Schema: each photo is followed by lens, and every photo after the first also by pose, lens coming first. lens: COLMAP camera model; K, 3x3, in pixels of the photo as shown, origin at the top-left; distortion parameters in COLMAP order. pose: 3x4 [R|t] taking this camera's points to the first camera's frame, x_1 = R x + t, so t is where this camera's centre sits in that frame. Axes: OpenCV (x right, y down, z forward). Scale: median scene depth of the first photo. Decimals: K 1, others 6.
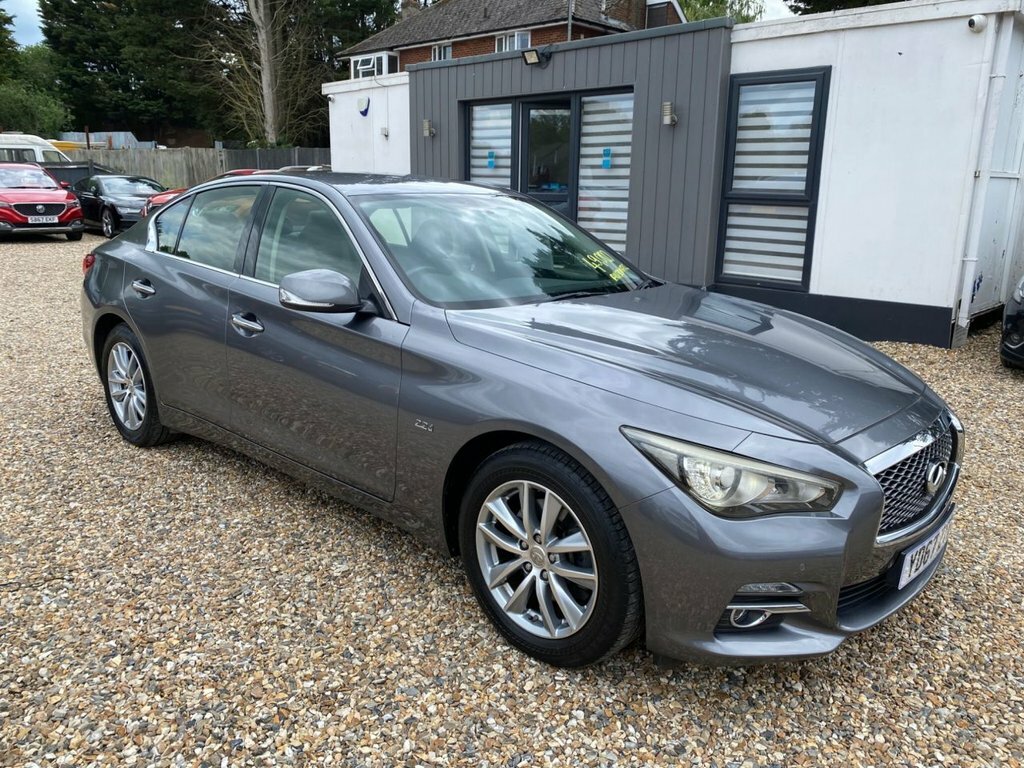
lens RADIAL K [[777.1, 0, 512.0], [0, 777.1, 384.0], [0, 0, 1]] dist [0.039184, -0.058430]
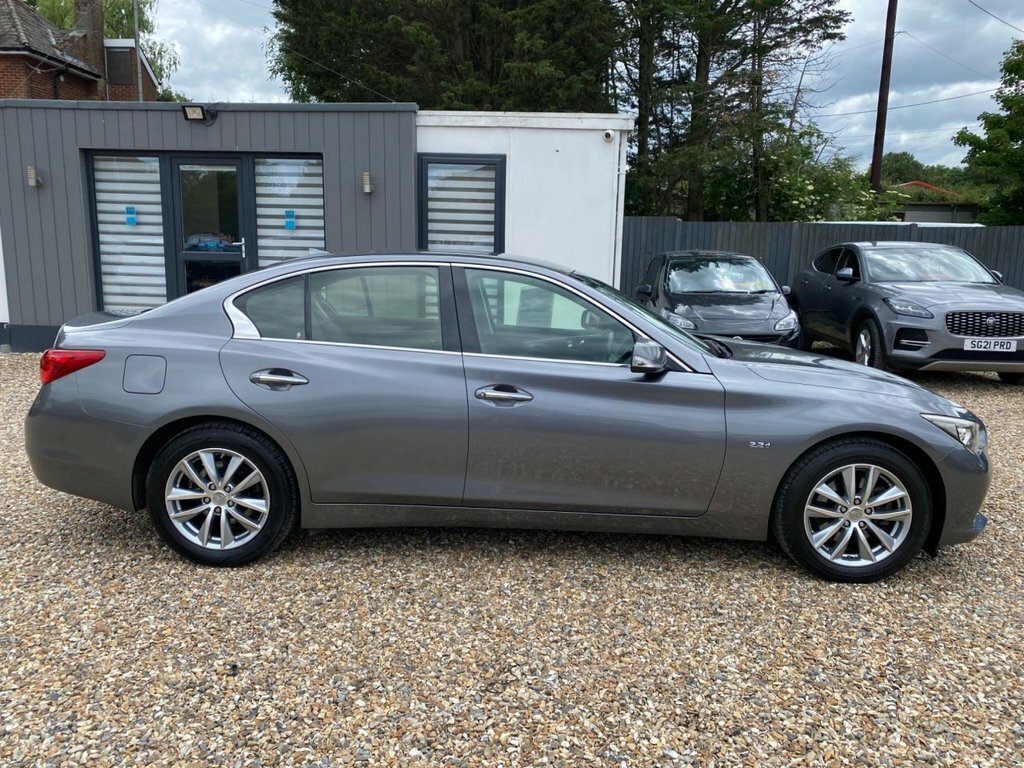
lens RADIAL K [[777.1, 0, 512.0], [0, 777.1, 384.0], [0, 0, 1]] dist [0.039184, -0.058430]
pose [[0.752384, -0.115394, 0.648538, -0.439066], [0.153530, 0.988141, -0.002293, -0.038702], [-0.640583, 0.101295, 0.761179, 0.077105]]
